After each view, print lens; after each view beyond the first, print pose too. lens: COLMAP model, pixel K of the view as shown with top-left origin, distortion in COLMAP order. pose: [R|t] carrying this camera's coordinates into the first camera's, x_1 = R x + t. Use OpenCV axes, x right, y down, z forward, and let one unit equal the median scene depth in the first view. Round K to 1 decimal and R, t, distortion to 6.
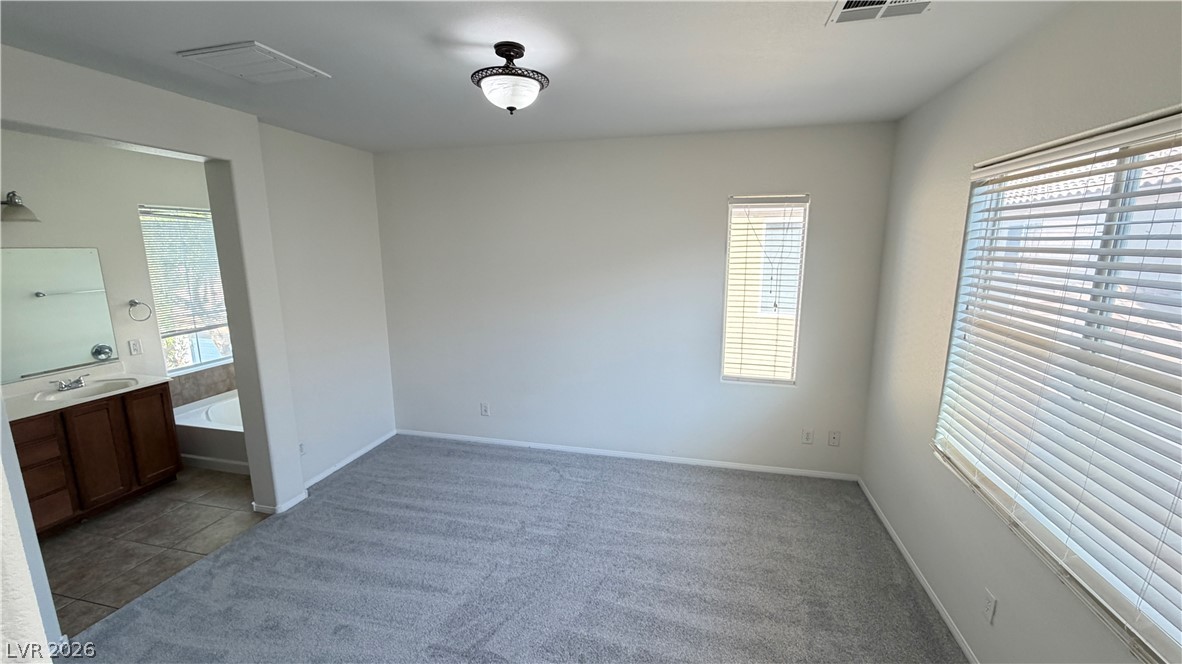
lens RADIAL K [[471.2, 0, 588.6], [0, 471.2, 331.1], [0, 0, 1]] dist [-0.001445, -0.000378]
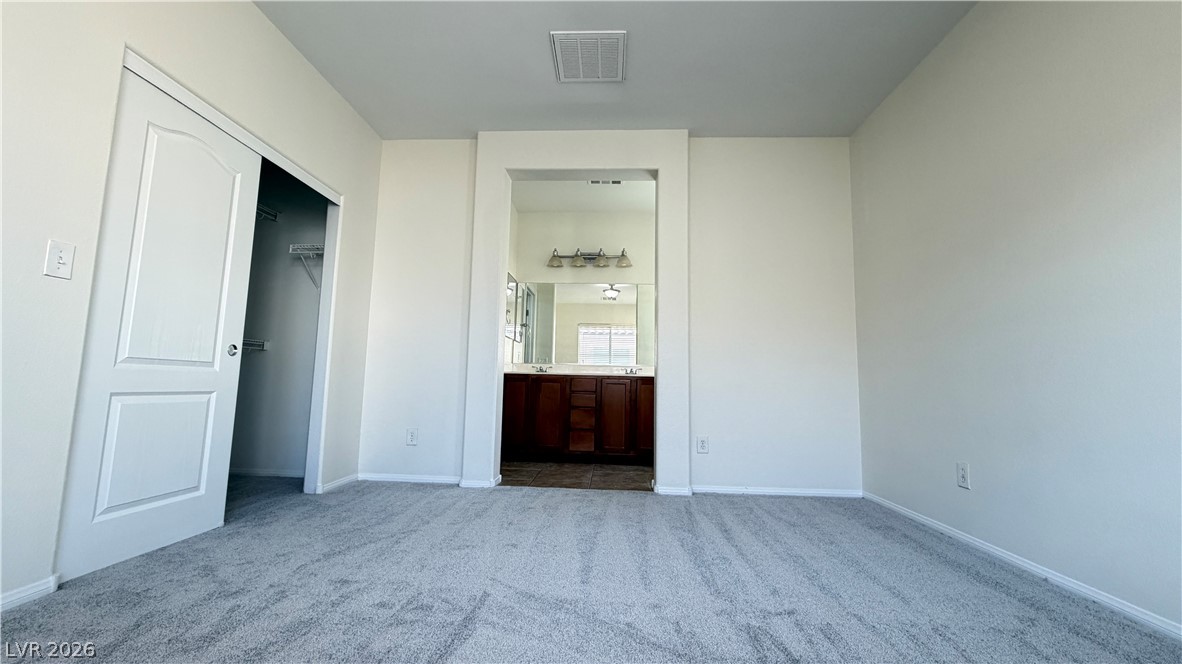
lens RADIAL K [[471.2, 0, 588.6], [0, 471.2, 331.1], [0, 0, 1]] dist [-0.001445, -0.000378]
pose [[0.197368, -0.097560, -0.975463, 0.347793], [-0.197974, 0.970568, -0.137127, 0.244673], [0.960131, 0.220181, 0.172245, 0.684899]]
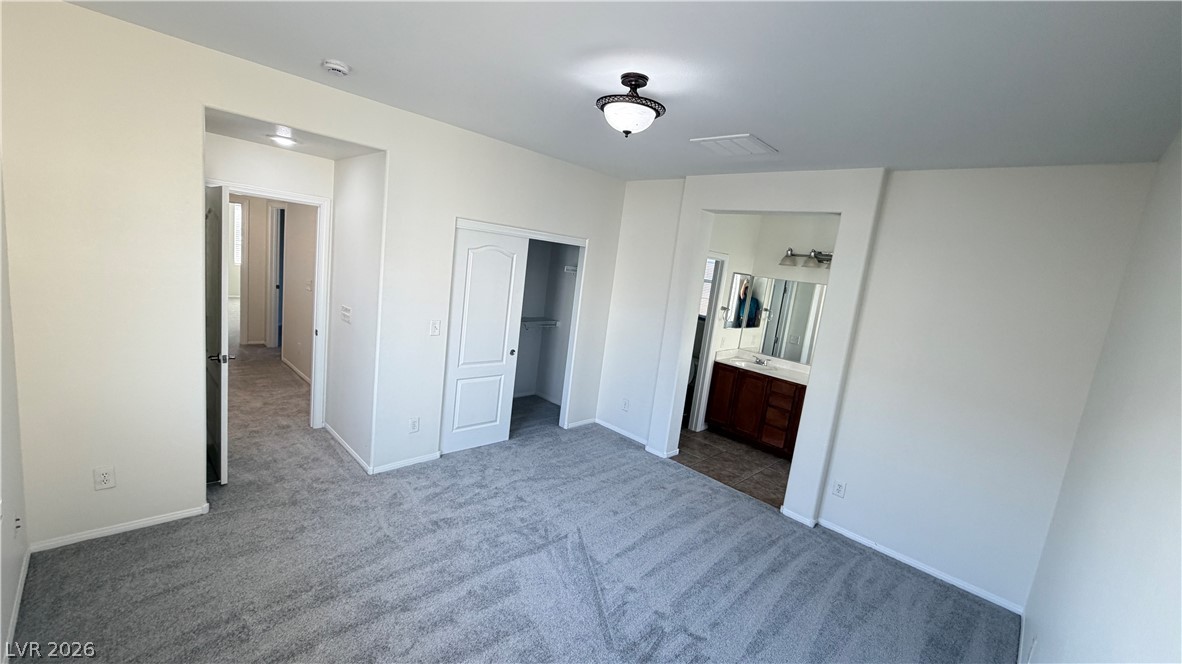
lens RADIAL K [[471.2, 0, 588.6], [0, 471.2, 331.1], [0, 0, 1]] dist [-0.001445, -0.000378]
pose [[-0.502160, 0.077164, -0.861325, 0.587206], [-0.269458, 0.932463, 0.240634, -0.190959], [0.821722, 0.352928, -0.447453, 1.077210]]
